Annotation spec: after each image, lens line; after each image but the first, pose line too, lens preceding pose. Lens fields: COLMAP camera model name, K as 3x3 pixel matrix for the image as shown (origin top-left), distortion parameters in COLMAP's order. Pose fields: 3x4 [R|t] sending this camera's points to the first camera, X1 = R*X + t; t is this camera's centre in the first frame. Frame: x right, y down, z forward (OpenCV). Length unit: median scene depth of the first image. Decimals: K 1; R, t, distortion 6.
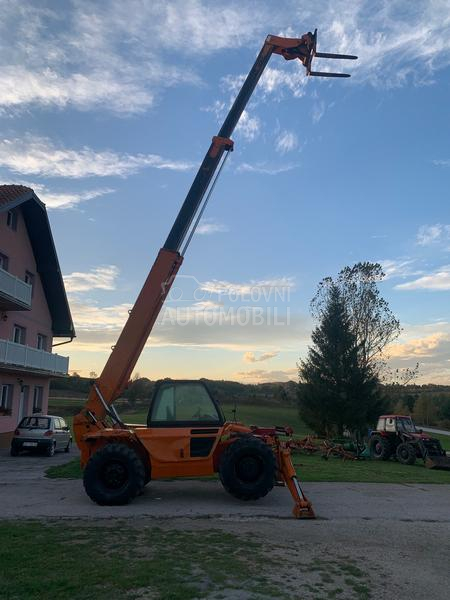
lens RADIAL K [[466.8, 0, 237.9], [0, 466.8, 309.7], [0, 0, 1]] dist [0.029759, 0.003567]
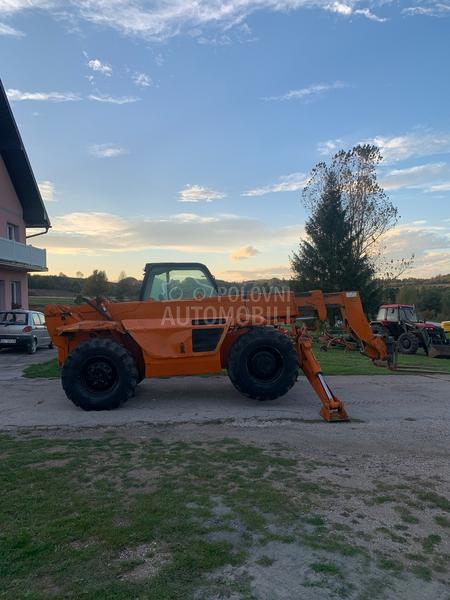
lens RADIAL K [[461.0, 0, 225.0], [0, 461.0, 300.0], [0, 0, 1]] dist [0.041709, -0.005888]
pose [[0.999800, -0.019534, 0.004391, -0.049749], [0.018301, 0.980578, 0.195275, 0.075664], [-0.008121, -0.195155, 0.980739, 0.249630]]
